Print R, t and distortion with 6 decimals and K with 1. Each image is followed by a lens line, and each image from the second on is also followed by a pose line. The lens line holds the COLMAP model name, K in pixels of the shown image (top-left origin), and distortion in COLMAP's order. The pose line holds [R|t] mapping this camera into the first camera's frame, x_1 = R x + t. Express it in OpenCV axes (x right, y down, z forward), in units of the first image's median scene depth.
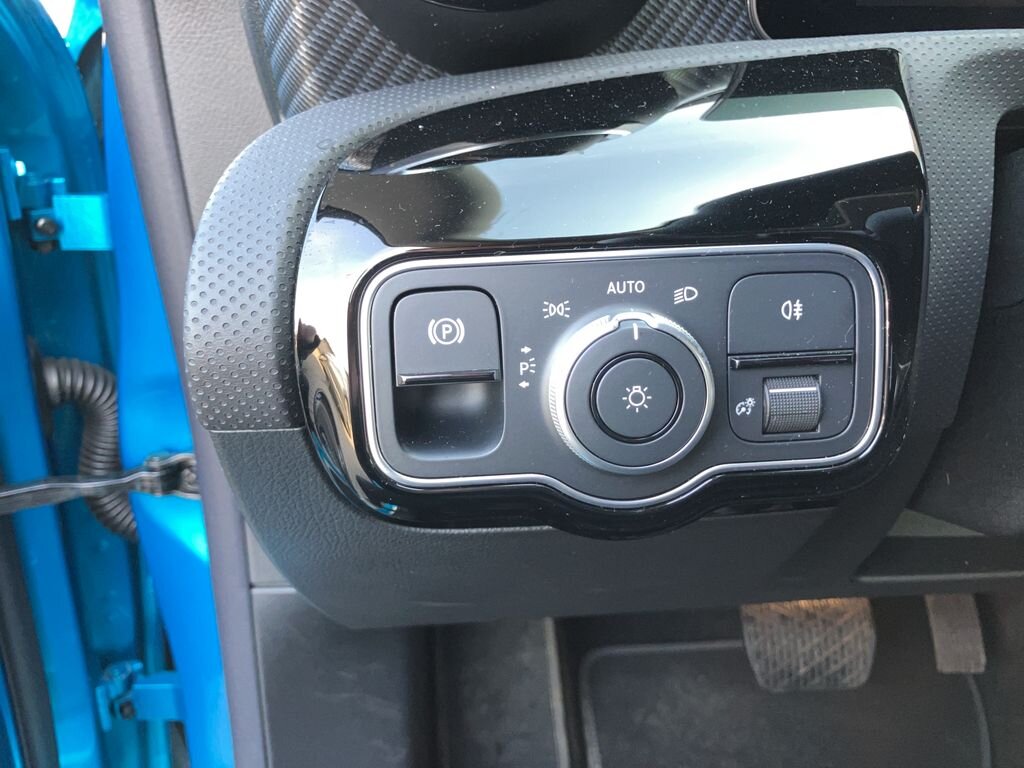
lens RADIAL K [[827.8, 0, 513.9], [0, 827.8, 393.8], [0, 0, 1]] dist [0.000071, -0.001107]
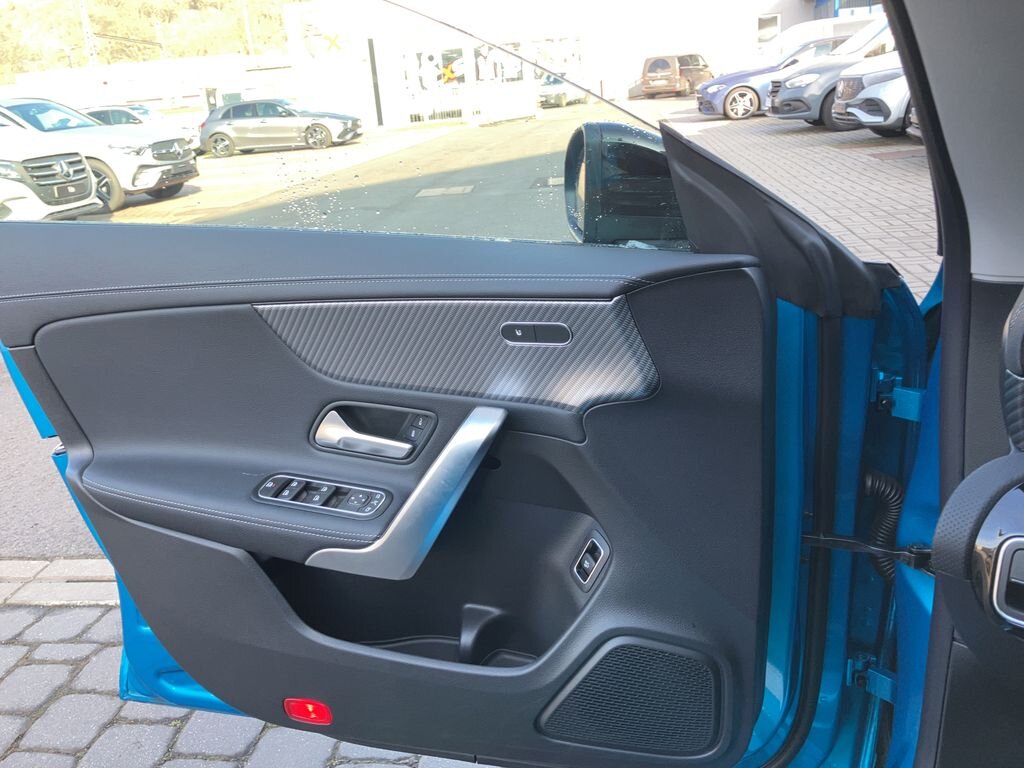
lens RADIAL K [[827.8, 0, 513.9], [0, 827.8, 393.8], [0, 0, 1]] dist [0.000071, -0.001107]
pose [[0.614721, 0.185475, -0.766627, 0.319045], [-0.204864, 0.976146, 0.071895, -0.183875], [0.761675, 0.112859, 0.638055, -0.777938]]
